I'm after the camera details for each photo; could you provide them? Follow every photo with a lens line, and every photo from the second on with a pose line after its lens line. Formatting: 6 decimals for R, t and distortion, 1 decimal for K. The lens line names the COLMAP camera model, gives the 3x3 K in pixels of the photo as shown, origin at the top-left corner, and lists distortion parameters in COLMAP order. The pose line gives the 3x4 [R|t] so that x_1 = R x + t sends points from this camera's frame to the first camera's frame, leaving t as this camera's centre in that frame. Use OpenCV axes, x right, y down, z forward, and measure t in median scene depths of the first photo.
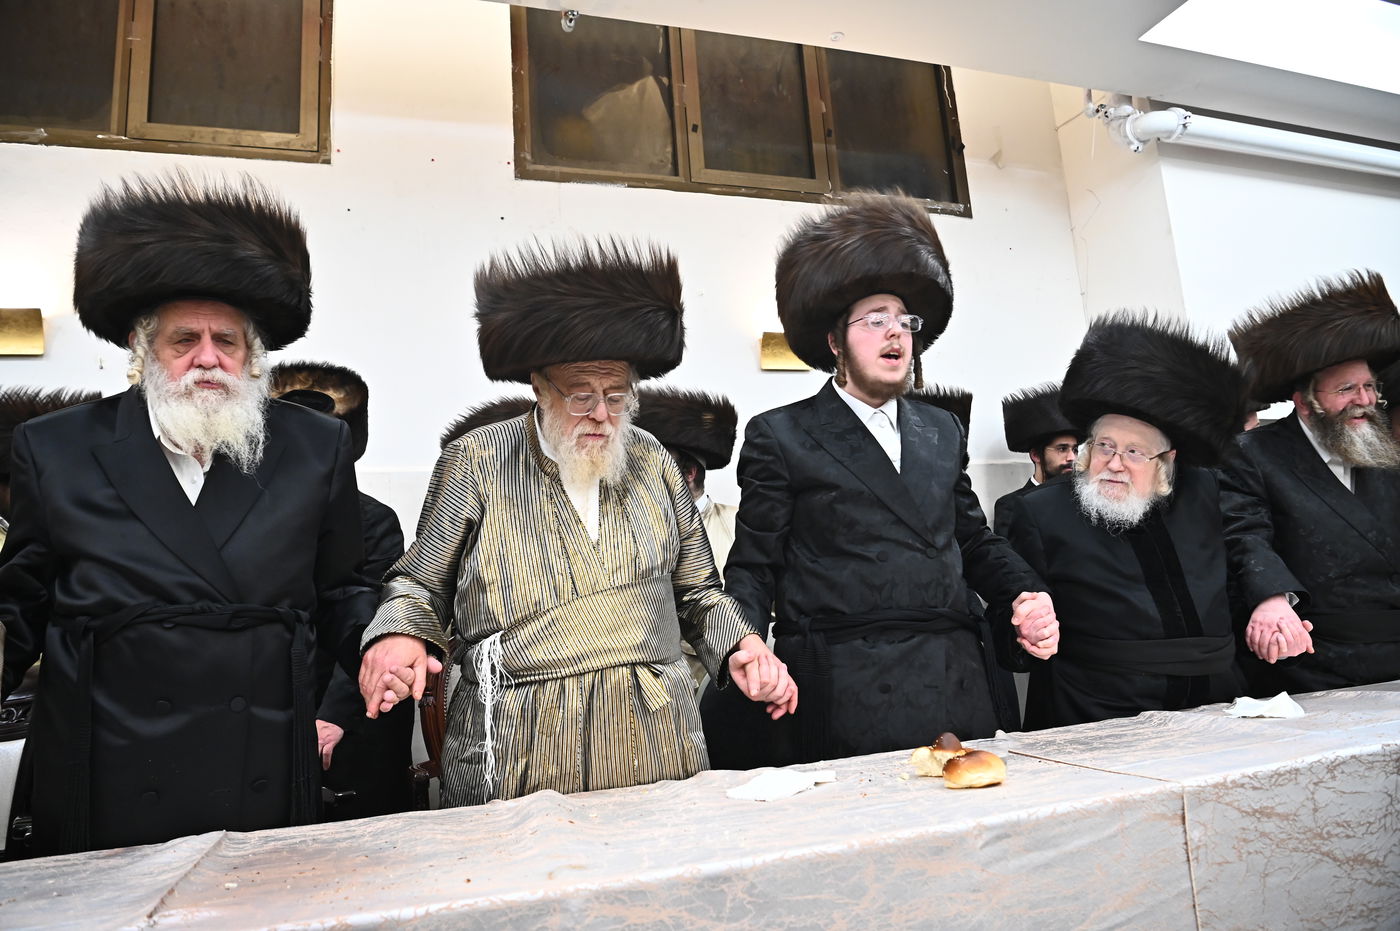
lens RADIAL K [[983.4, 0, 702.4], [0, 983.4, 466.4], [0, 0, 1]] dist [-0.048073, 0.003713]
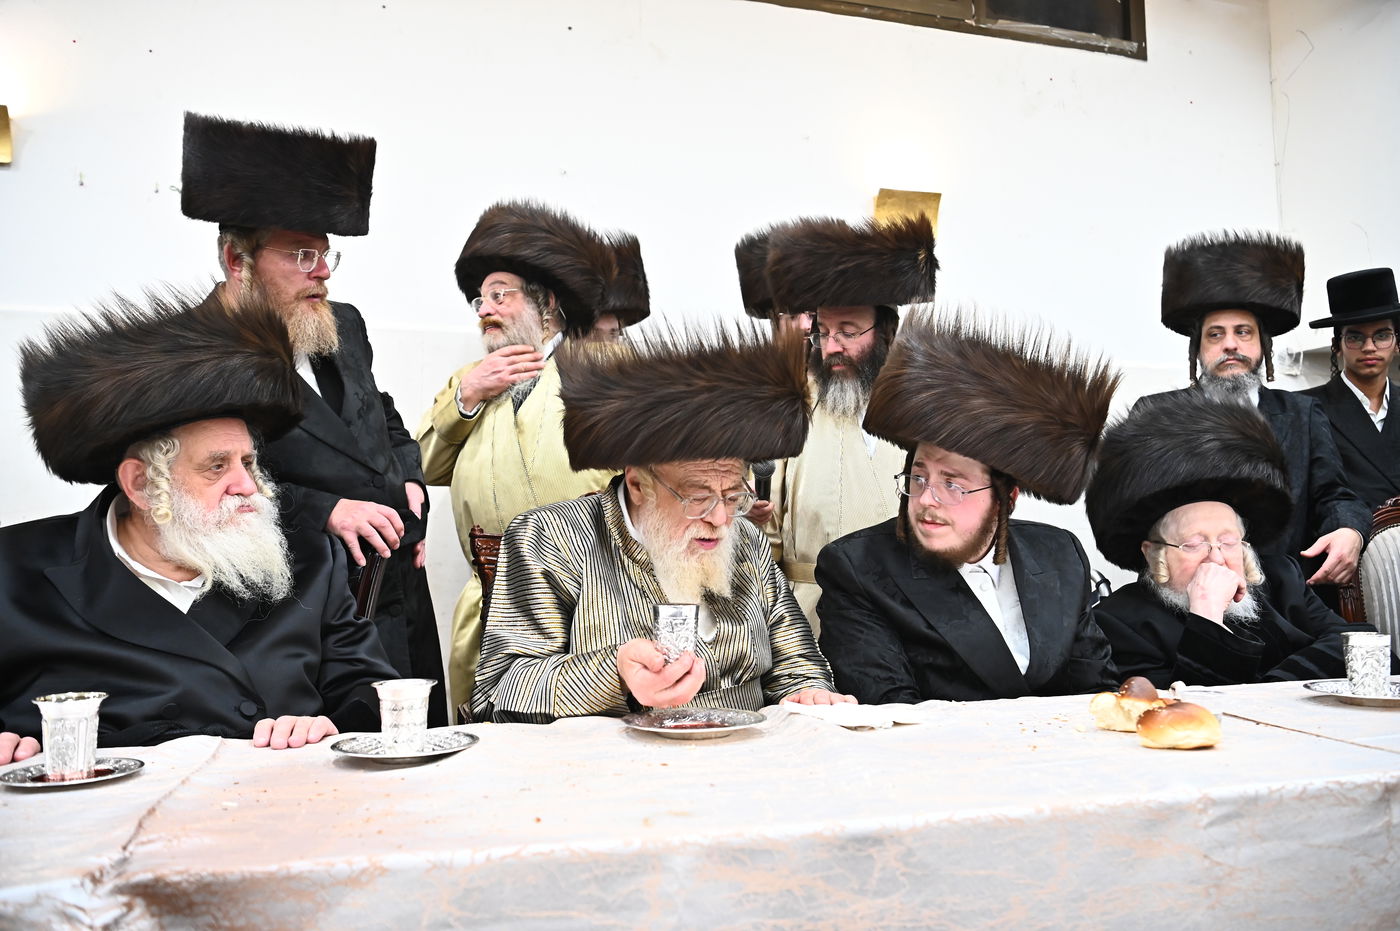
lens RADIAL K [[1134.1, 0, 692.5], [0, 1134.1, 460.1], [0, 0, 1]] dist [-0.026259, 0.035854]
pose [[0.996917, 0.054957, -0.055996, -0.066023], [-0.050142, 0.995201, 0.084026, 0.047422], [0.060345, -0.080959, 0.994889, 0.109116]]
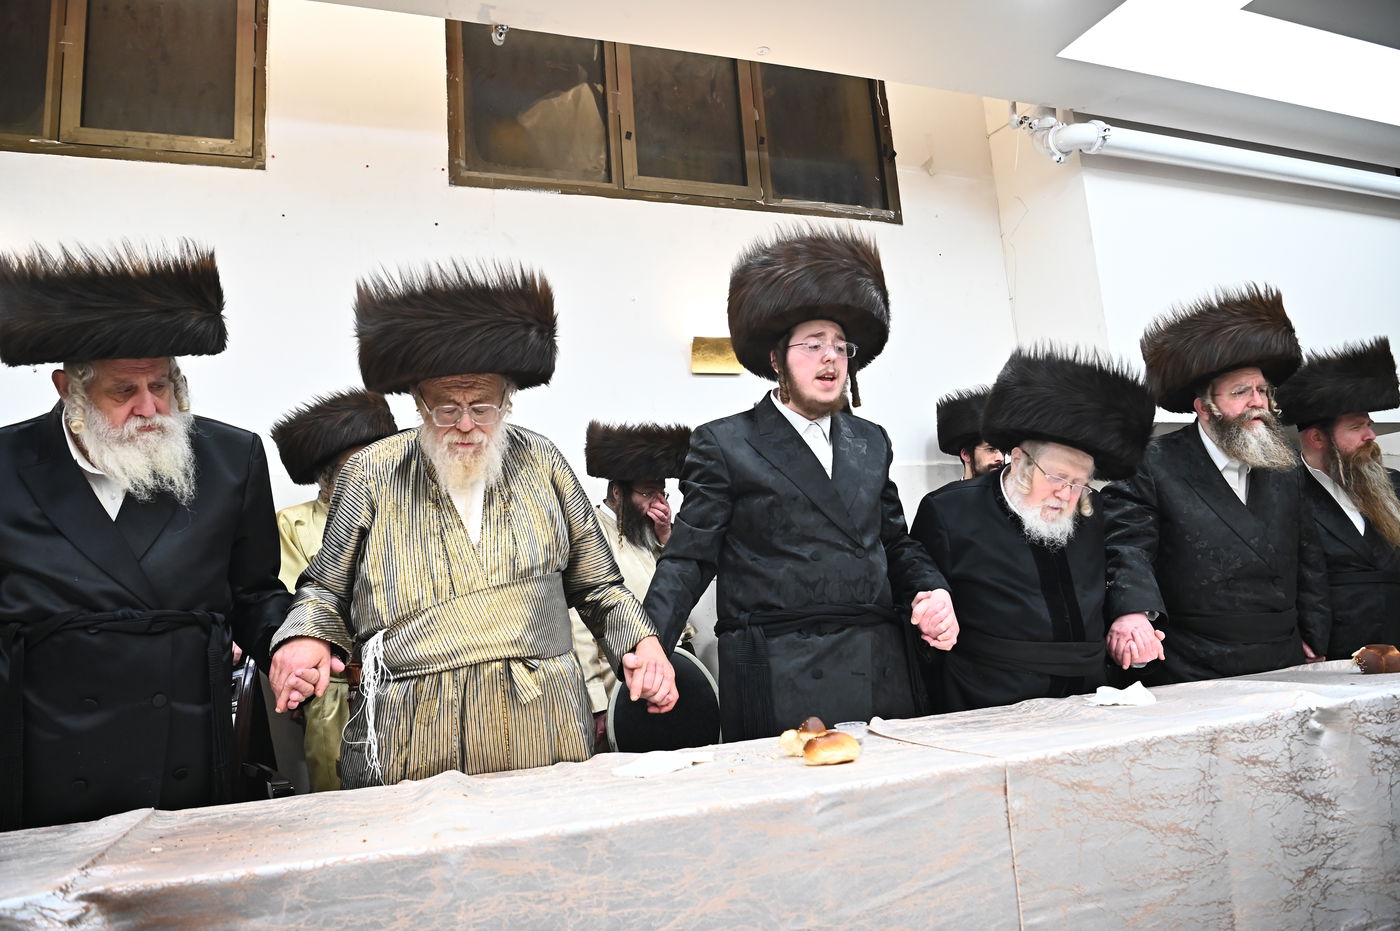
lens RADIAL K [[1006.0, 0, 698.1], [0, 1006.0, 465.1], [0, 0, 1]] dist [-0.037350, 0.002757]
pose [[0.999339, 0.002914, 0.036250, 0.086596], [-0.003091, 0.999984, 0.004831, -0.021821], [-0.036235, -0.004940, 0.999331, -0.153189]]
